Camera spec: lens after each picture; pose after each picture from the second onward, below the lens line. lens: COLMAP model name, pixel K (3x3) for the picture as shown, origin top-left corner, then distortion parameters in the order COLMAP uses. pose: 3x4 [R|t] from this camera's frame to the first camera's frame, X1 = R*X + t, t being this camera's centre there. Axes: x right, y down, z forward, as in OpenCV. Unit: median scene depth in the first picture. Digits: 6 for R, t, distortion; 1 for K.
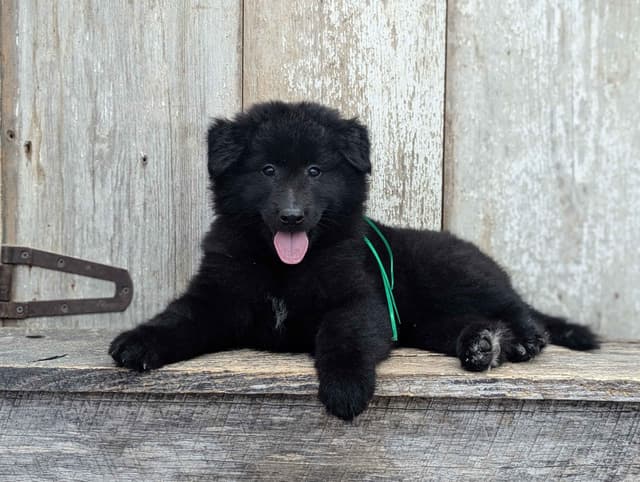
lens RADIAL K [[872.5, 0, 332.7], [0, 872.5, 275.4], [0, 0, 1]] dist [0.021813, 0.000000]
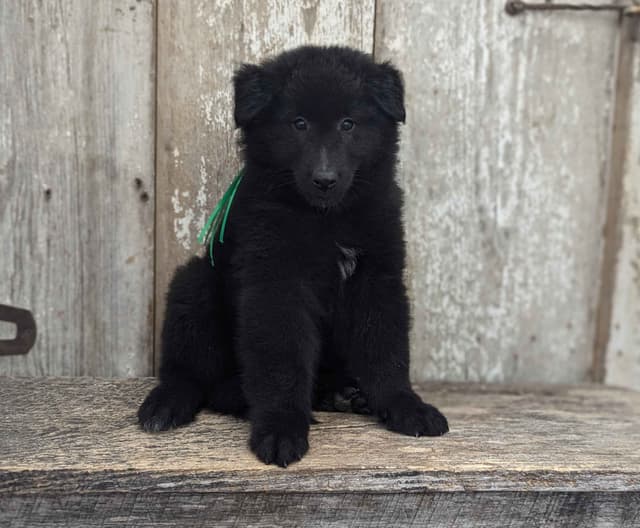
lens RADIAL K [[809.6, 0, 348.5], [0, 809.6, 270.7], [0, 0, 1]] dist [0.014349, 0.000000]
pose [[0.993339, 0.012230, 0.114582, 0.004310], [-0.021392, 0.996639, 0.079076, -0.125911], [-0.113230, -0.081000, 0.990262, 0.103425]]
